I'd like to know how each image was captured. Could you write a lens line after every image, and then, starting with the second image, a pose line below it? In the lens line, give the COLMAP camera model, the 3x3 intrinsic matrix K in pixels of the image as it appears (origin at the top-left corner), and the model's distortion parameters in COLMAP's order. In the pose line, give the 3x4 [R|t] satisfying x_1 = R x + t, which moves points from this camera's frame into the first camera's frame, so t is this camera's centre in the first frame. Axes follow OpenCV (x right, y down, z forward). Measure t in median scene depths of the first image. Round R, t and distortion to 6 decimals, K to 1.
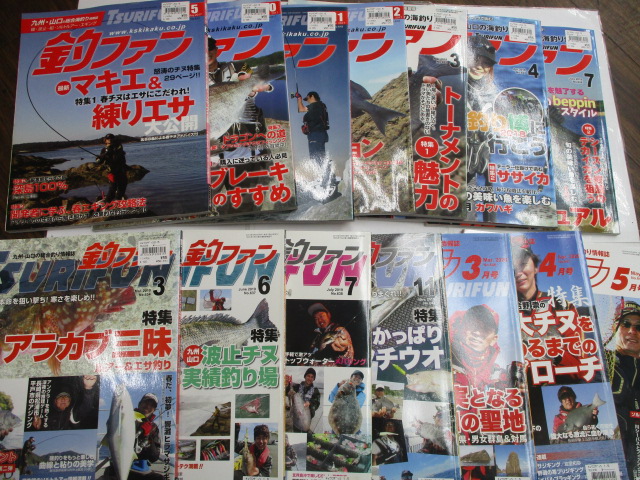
lens RADIAL K [[541.4, 0, 319.1], [0, 541.4, 238.0], [0, 0, 1]] dist [-0.028968, 0.012031]
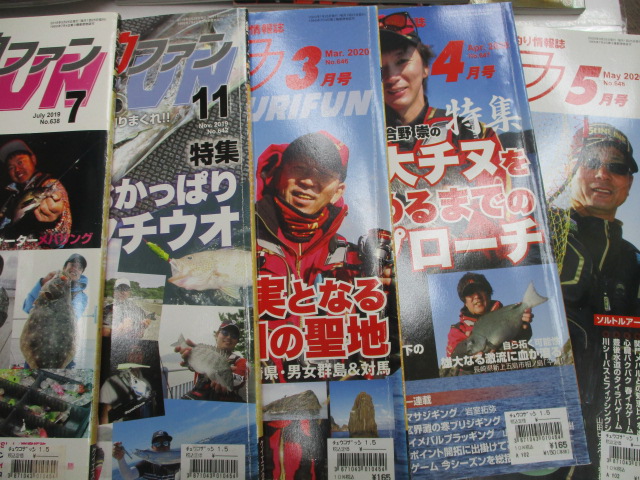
lens RADIAL K [[541.4, 0, 320.7], [0, 541.4, 240.9], [0, 0, 1]] dist [-0.028968, 0.012031]
pose [[0.998697, -0.040500, -0.031040, 0.322136], [0.043451, 0.993920, 0.101171, 0.181275], [0.026754, -0.102387, 0.994385, 0.454072]]
